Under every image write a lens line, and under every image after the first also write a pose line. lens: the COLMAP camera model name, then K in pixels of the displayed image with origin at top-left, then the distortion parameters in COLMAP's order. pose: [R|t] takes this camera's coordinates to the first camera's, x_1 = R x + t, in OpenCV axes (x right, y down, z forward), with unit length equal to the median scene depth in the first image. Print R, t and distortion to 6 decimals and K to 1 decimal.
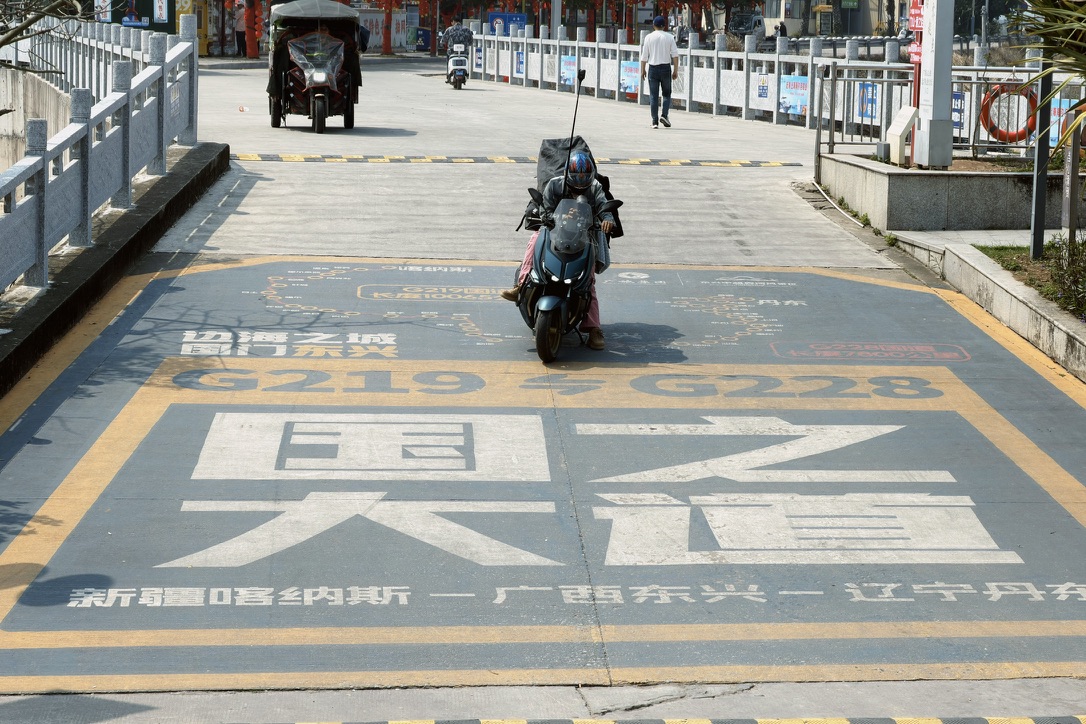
lens RADIAL K [[3143.3, 0, 543.1], [0, 3143.3, 361.9], [0, 0, 1]] dist [0.425817, 0.000000]
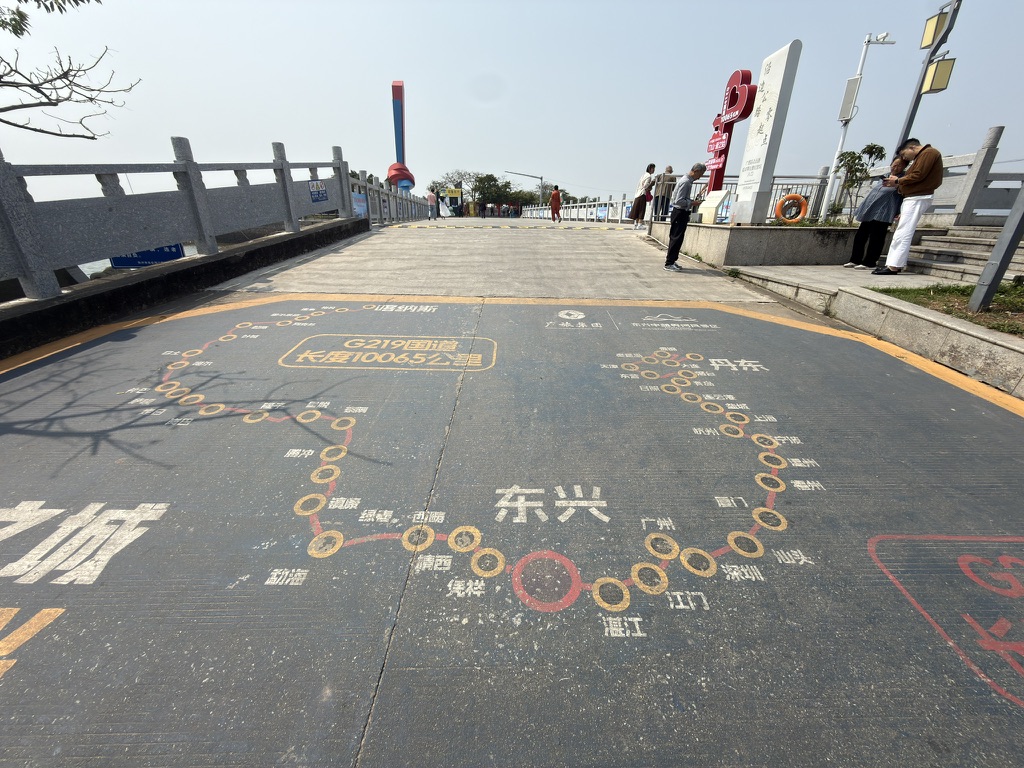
lens RADIAL K [[412.3, 0, 510.6], [0, 412.3, 383.7], [0, 0, 1]] dist [-0.001739, -0.000038]
pose [[0.997727, 0.016522, -0.065331, 0.015190], [0.001968, 0.961921, 0.273321, -0.041241], [0.067359, -0.272828, 0.959702, 0.774356]]
